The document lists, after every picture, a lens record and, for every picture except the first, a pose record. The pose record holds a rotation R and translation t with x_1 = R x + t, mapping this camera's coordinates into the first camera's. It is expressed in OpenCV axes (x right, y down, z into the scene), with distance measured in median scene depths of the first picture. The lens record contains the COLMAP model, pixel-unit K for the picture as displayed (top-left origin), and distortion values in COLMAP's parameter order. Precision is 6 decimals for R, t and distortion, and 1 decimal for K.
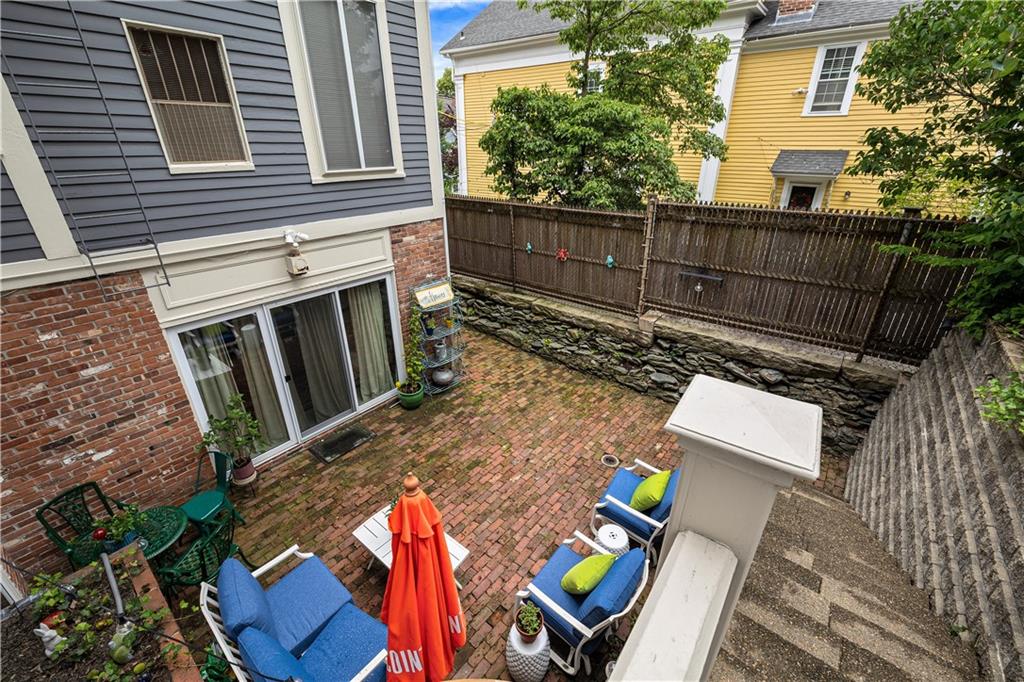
lens RADIAL K [[430.3, 0, 509.9], [0, 430.3, 342.4], [0, 0, 1]] dist [0.000993, -0.000108]
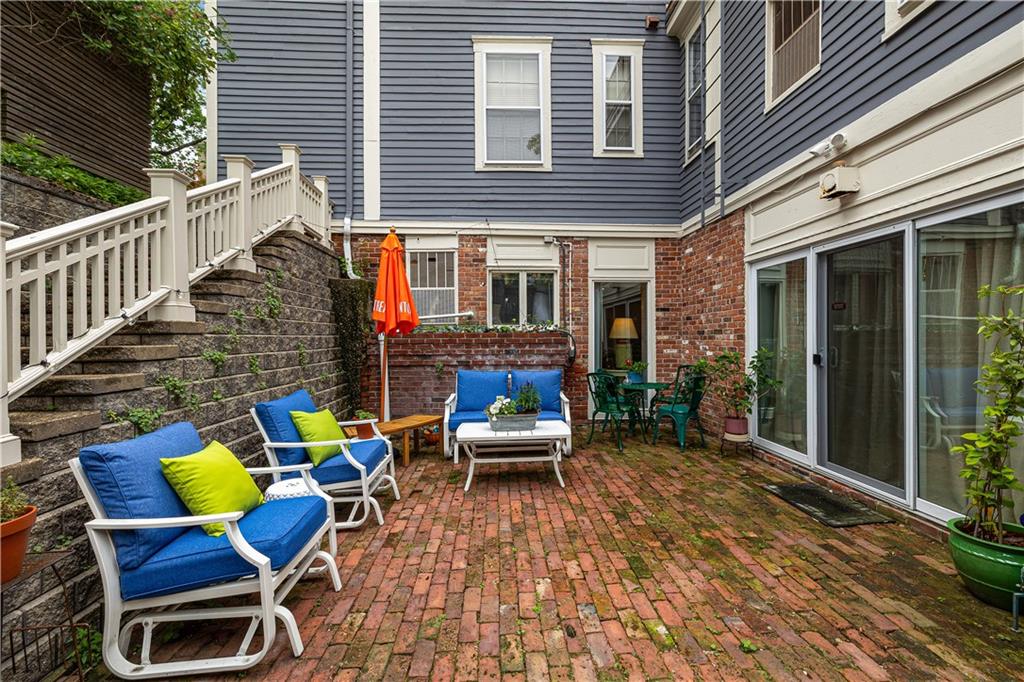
lens RADIAL K [[430.3, 0, 511.1], [0, 430.3, 336.3], [0, 0, 1]] dist [0.000993, -0.000108]
pose [[-0.750240, 0.004143, -0.661152, 0.344705], [-0.277524, 0.905649, 0.320595, -0.039858], [0.600100, 0.424009, -0.678304, 1.264537]]
